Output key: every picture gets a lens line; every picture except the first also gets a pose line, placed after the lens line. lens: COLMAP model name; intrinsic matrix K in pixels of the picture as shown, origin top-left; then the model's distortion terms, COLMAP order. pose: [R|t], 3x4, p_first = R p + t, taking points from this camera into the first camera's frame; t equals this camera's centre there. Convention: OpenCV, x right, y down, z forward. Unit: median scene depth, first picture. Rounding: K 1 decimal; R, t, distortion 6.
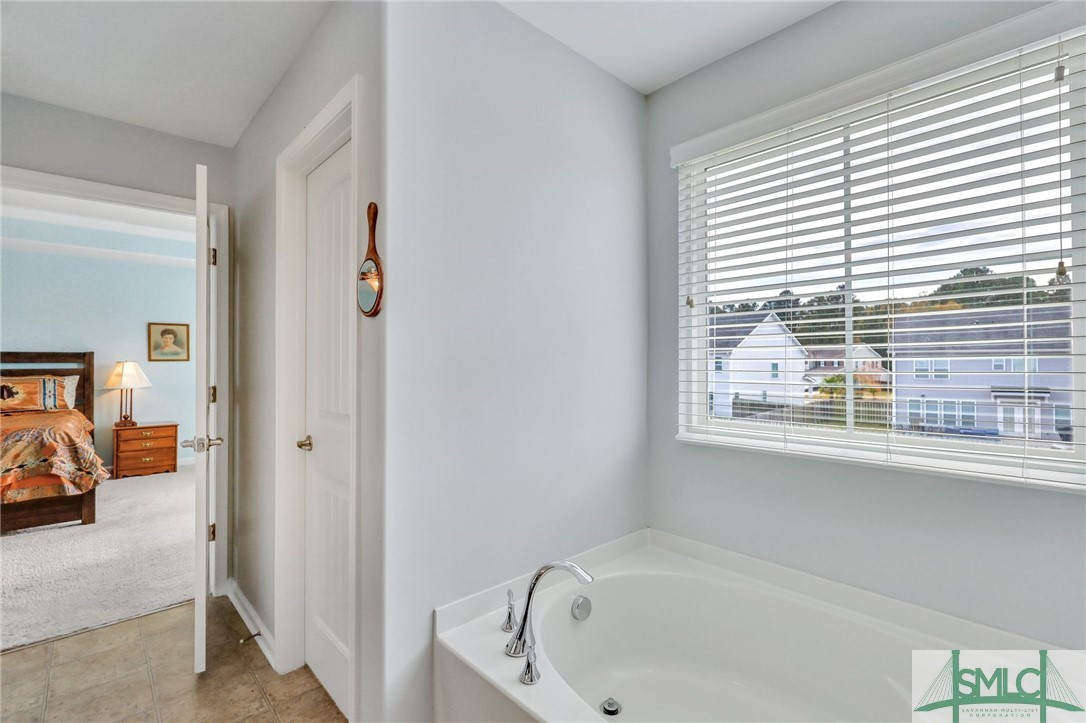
lens RADIAL K [[494.7, 0, 540.6], [0, 494.7, 363.7], [0, 0, 1]] dist [-0.001386, -0.000808]
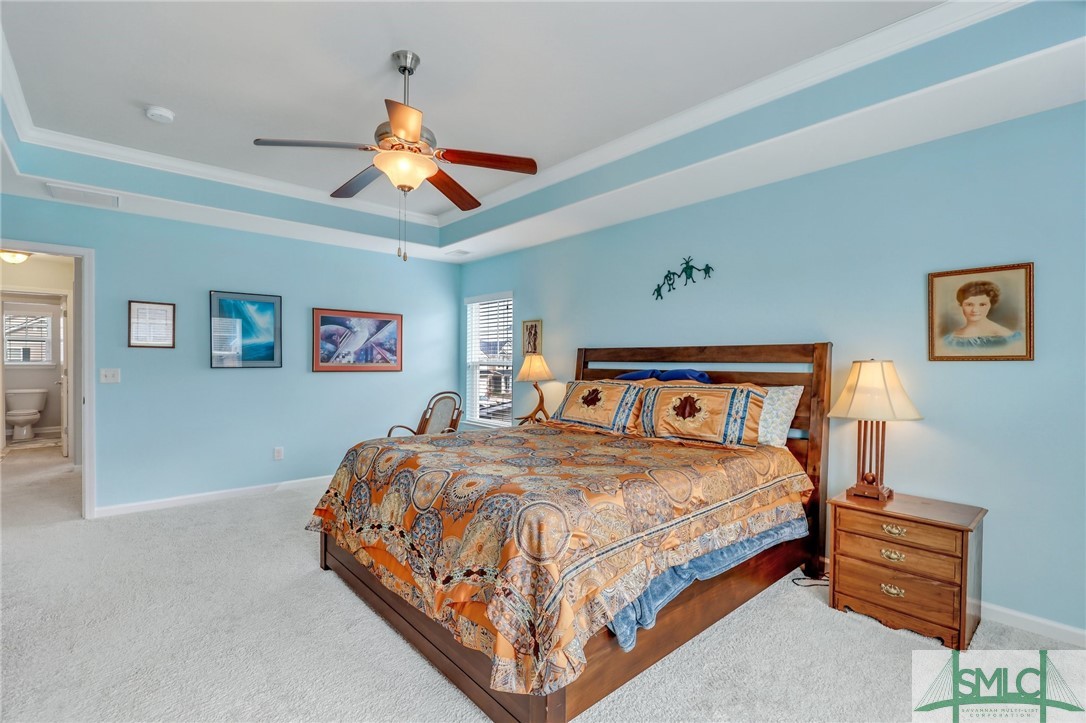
lens RADIAL K [[494.7, 0, 546.5], [0, 494.7, 364.4], [0, 0, 1]] dist [-0.001386, -0.000808]
pose [[0.004713, 0.004009, -0.999981, -0.364223], [-0.009672, 0.999945, 0.003964, 0.000274], [0.999942, 0.009654, 0.004751, 0.680929]]
